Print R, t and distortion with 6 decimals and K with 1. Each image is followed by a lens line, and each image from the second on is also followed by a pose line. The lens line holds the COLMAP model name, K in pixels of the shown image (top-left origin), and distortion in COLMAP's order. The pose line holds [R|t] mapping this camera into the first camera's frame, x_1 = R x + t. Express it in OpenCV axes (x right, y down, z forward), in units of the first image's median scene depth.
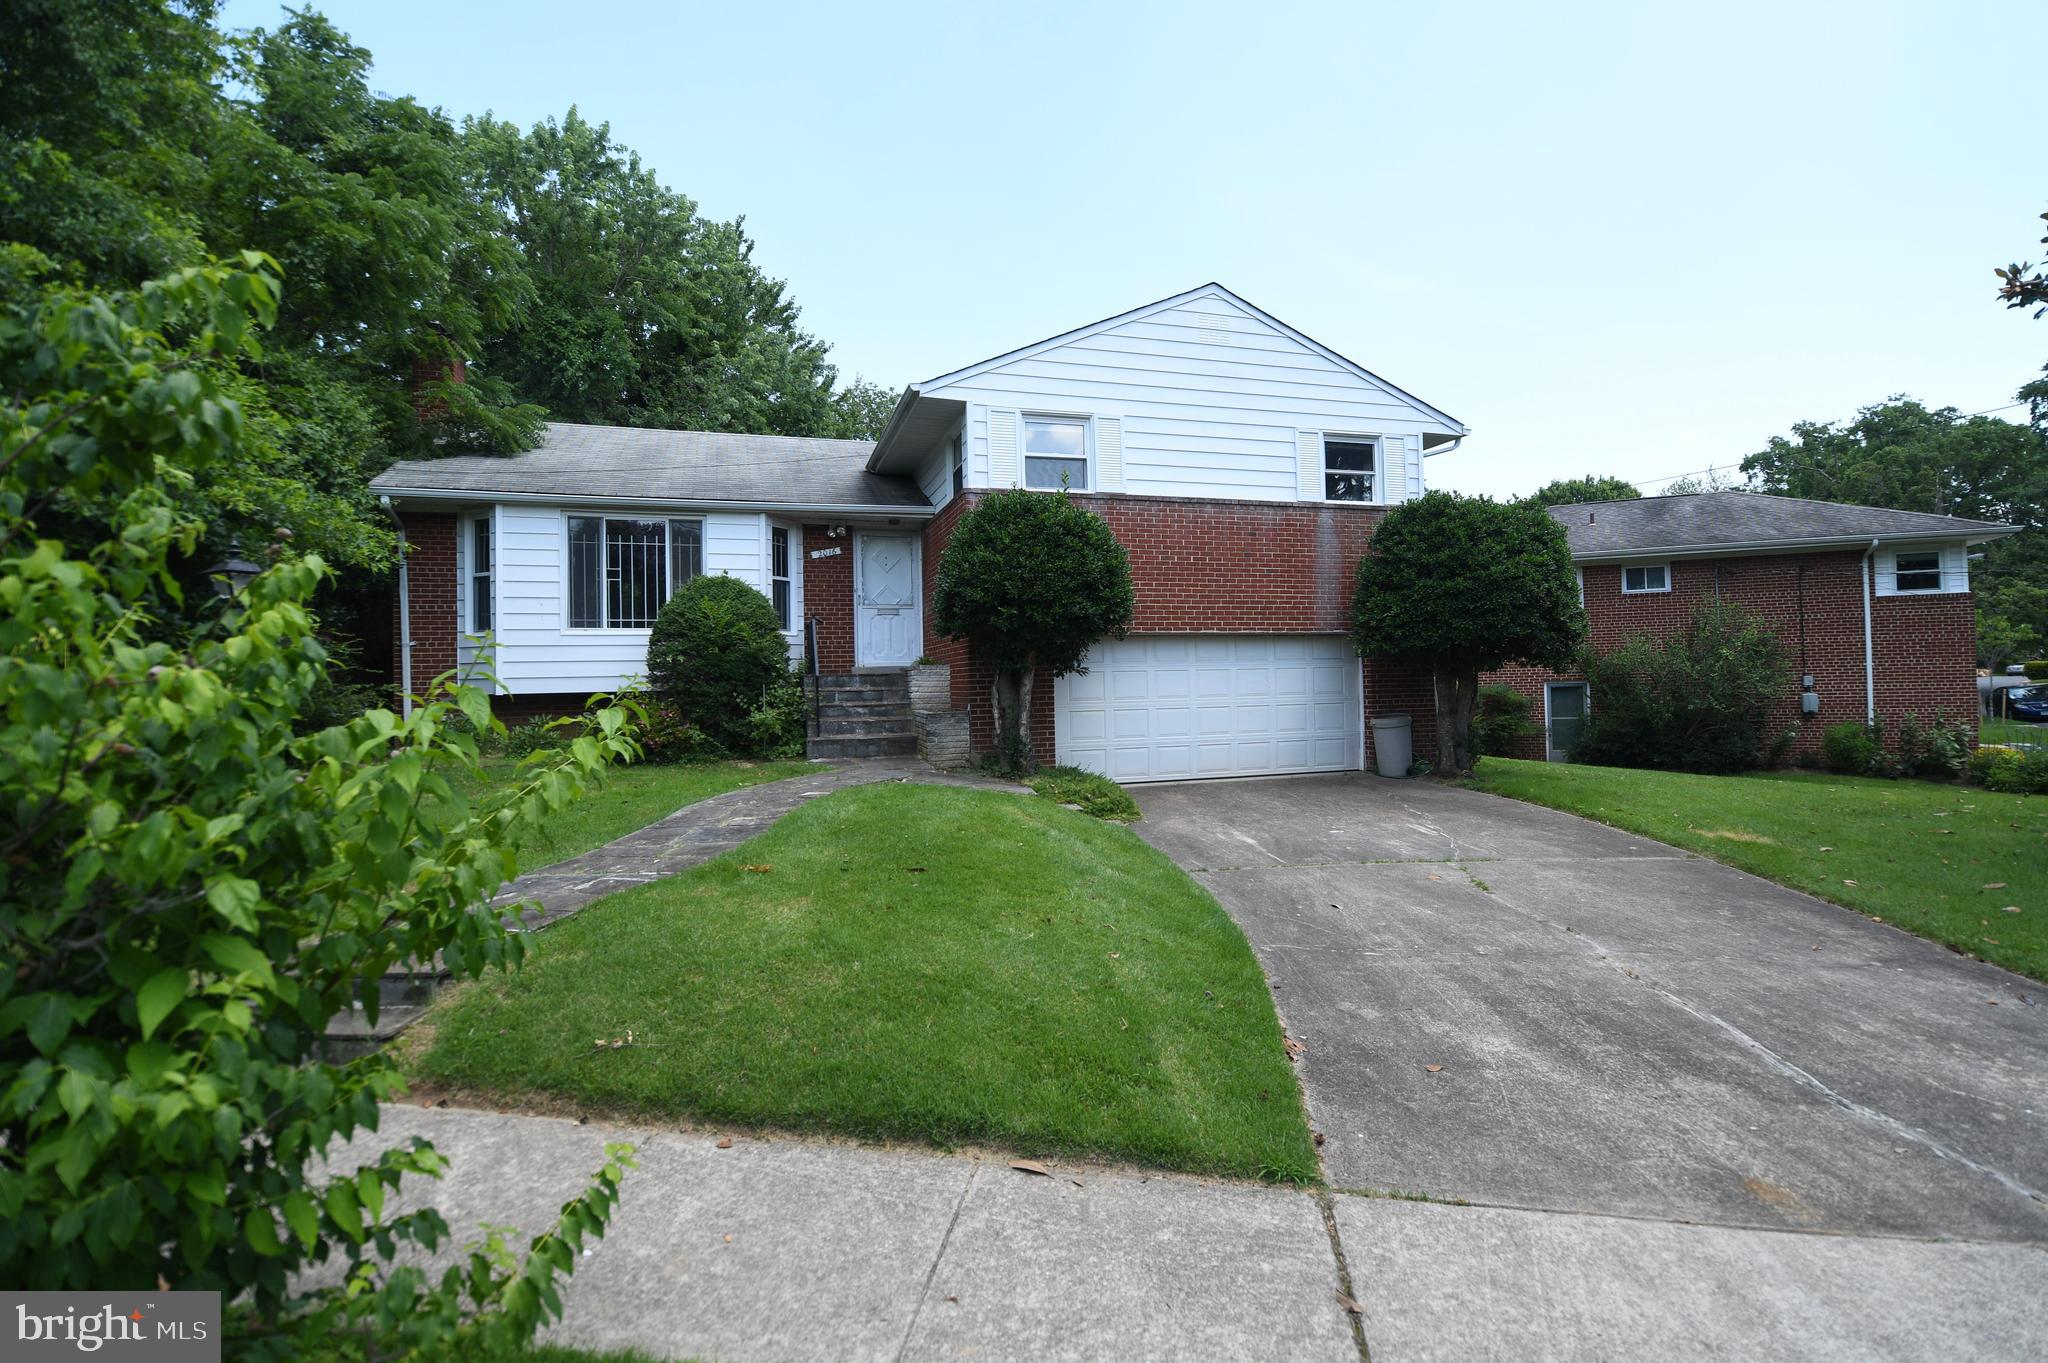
lens RADIAL K [[931.0, 0, 1025.0], [0, 931.0, 678.1], [0, 0, 1]] dist [-0.000020, -0.000020]
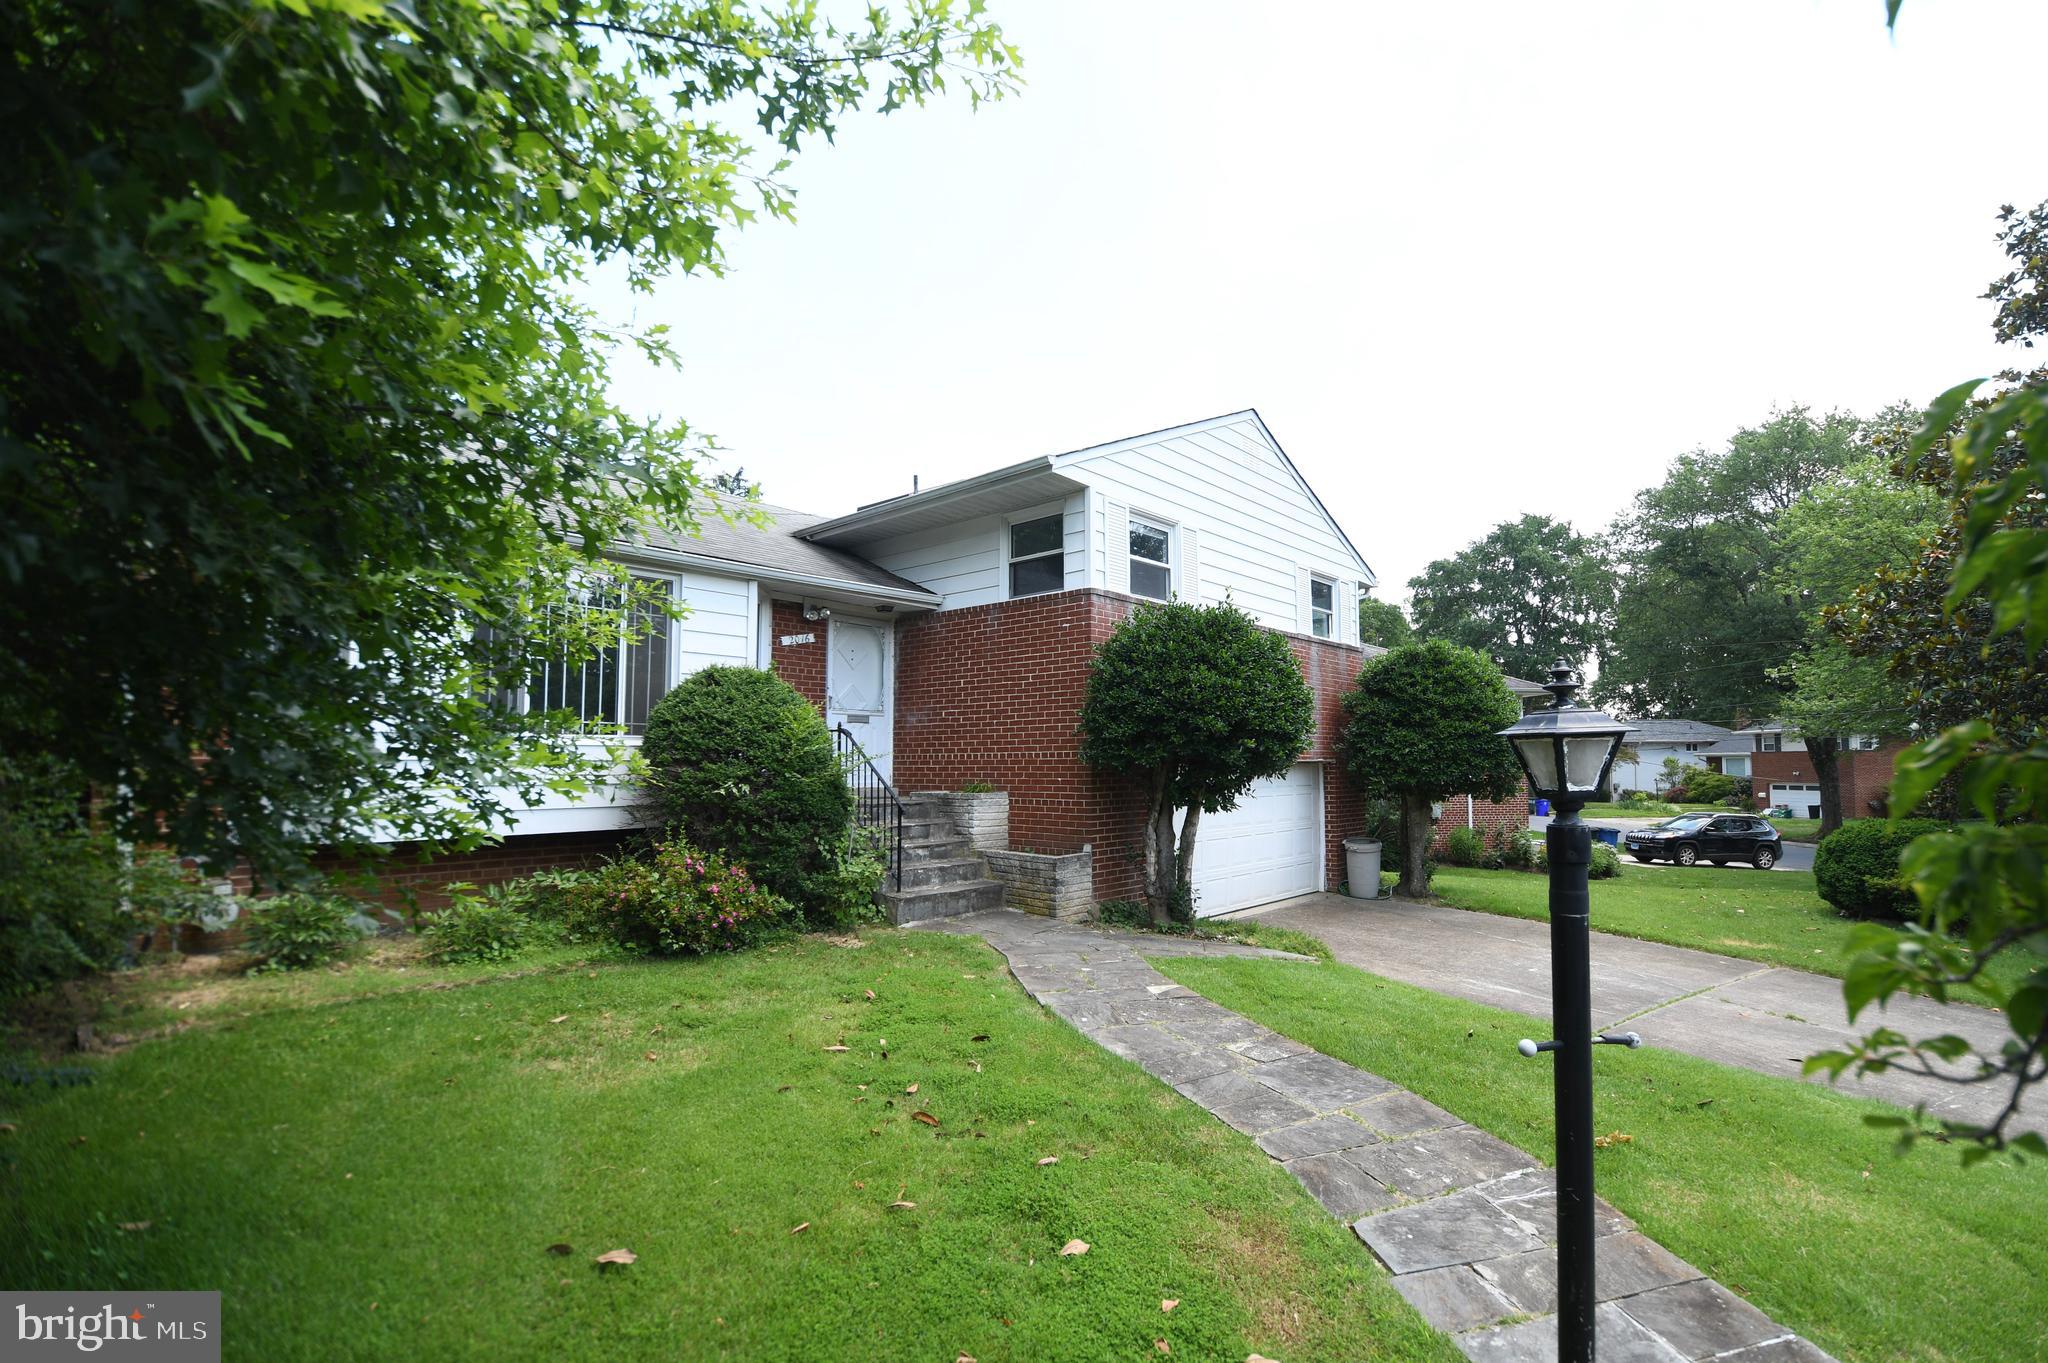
lens RADIAL K [[917.5, 0, 1030.3], [0, 917.5, 725.1], [0, 0, 1]] dist [-0.001155, -0.000017]
pose [[0.852253, 0.039338, 0.521648, -0.500889], [-0.016139, 0.998671, -0.048943, -0.035162], [-0.522881, 0.033293, 0.851756, 0.300908]]
